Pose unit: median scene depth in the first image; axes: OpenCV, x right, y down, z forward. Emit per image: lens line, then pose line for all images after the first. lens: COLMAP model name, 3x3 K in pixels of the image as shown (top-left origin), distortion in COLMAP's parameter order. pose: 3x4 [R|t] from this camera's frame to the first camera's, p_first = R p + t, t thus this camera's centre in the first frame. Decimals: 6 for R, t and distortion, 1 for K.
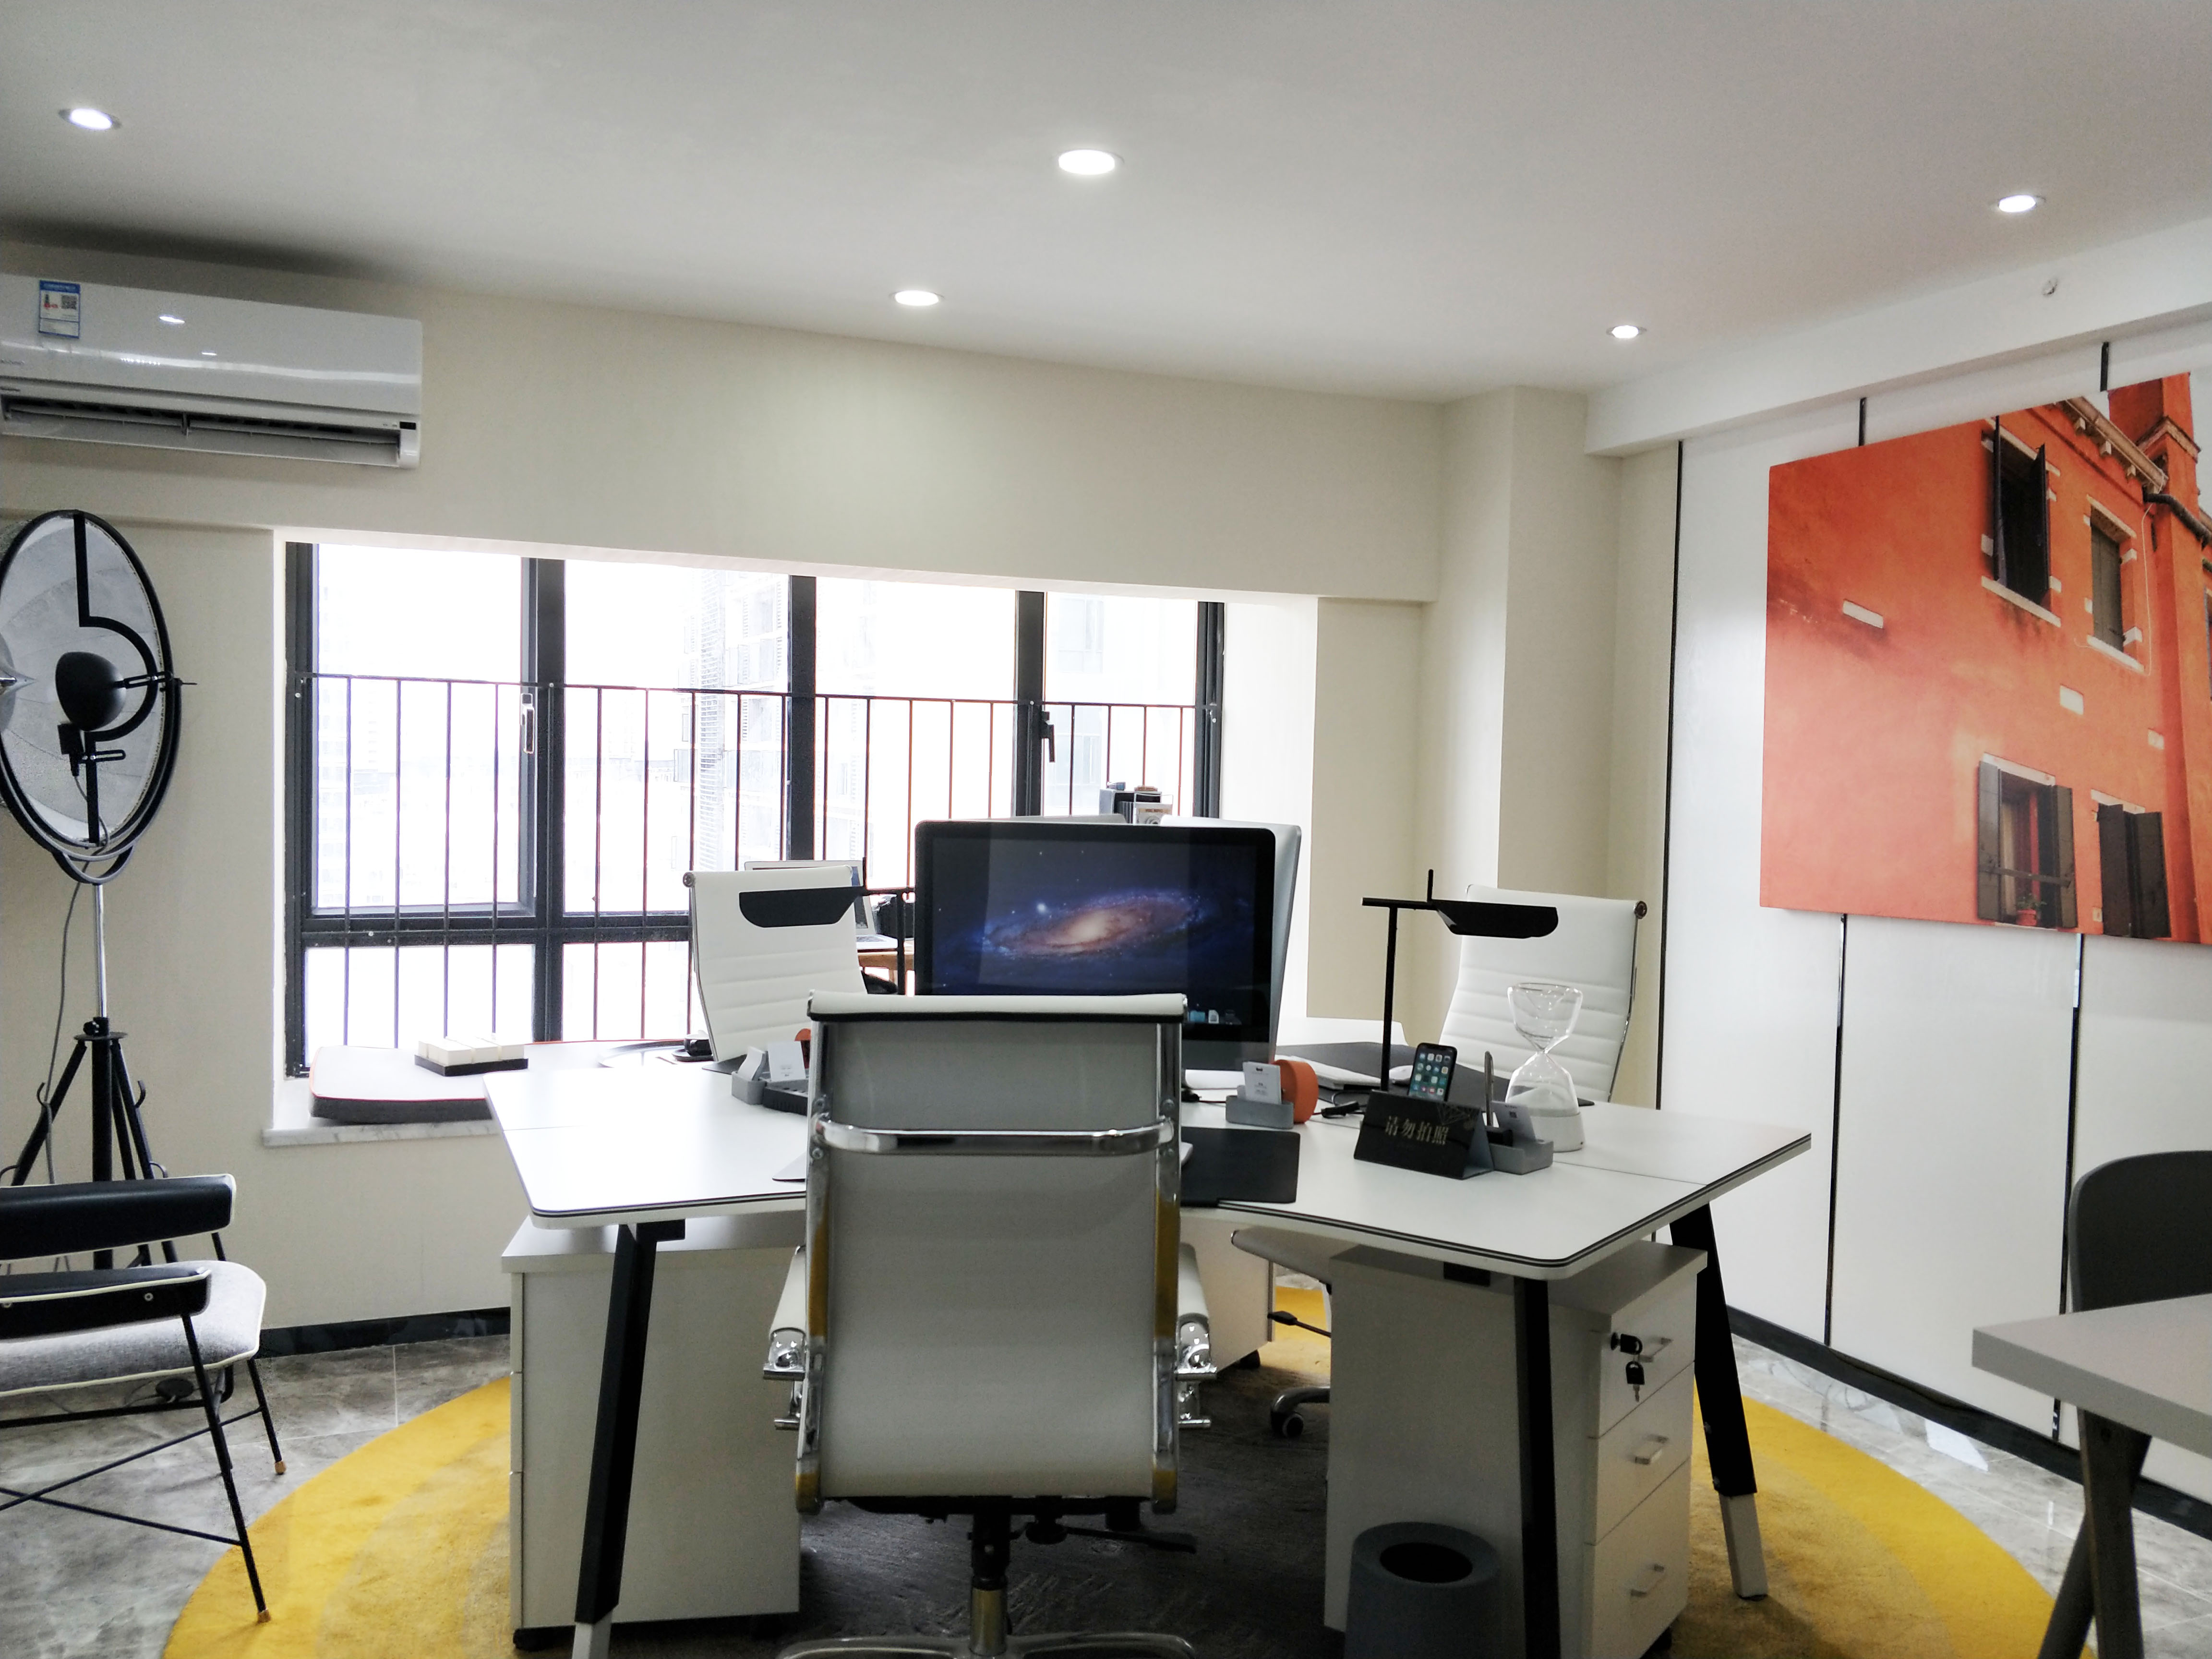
lens RADIAL K [[1778.5, 0, 1106.0], [0, 1778.5, 829.5], [0, 0, 1]] dist [-0.000504, -0.086741]
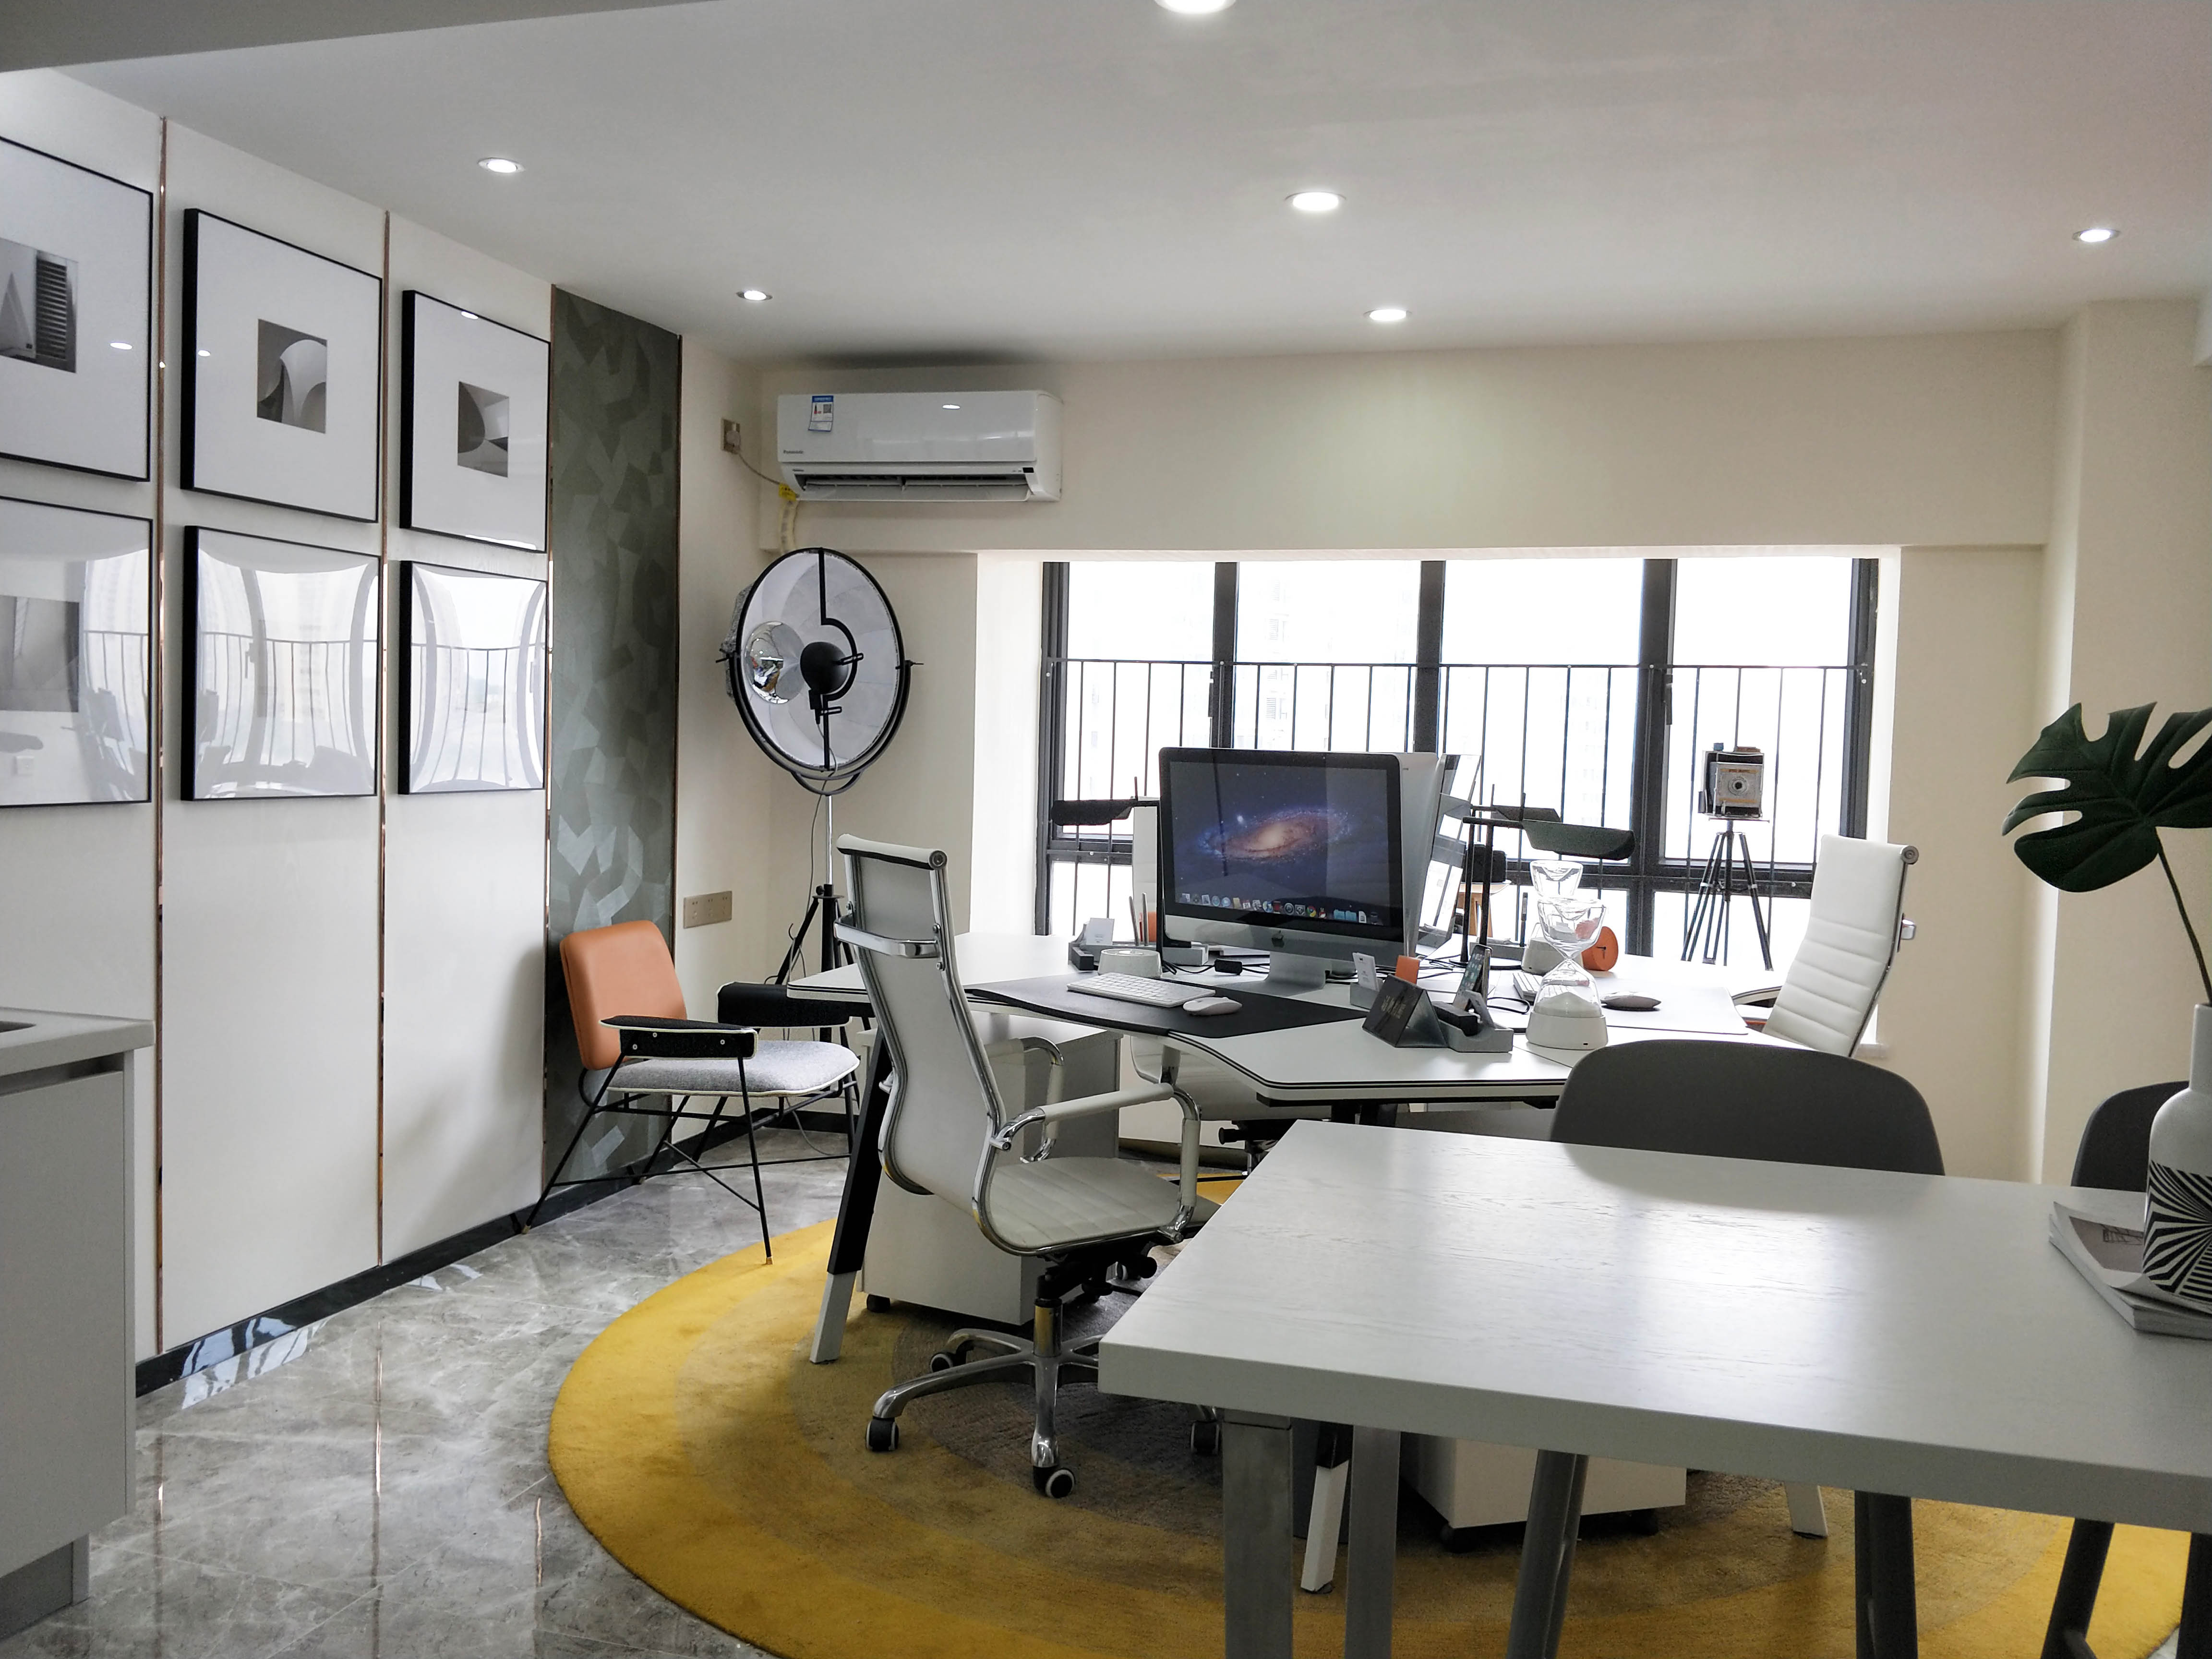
lens RADIAL K [[1839.1, 0, 1106.0], [0, 1839.1, 829.5], [0, 0, 1]] dist [0.112661, -0.423425]
pose [[0.738786, 0.031488, -0.673204, 0.619906], [-0.036868, 0.999300, 0.006281, 0.038306], [0.672931, 0.020179, 0.739430, -0.006930]]
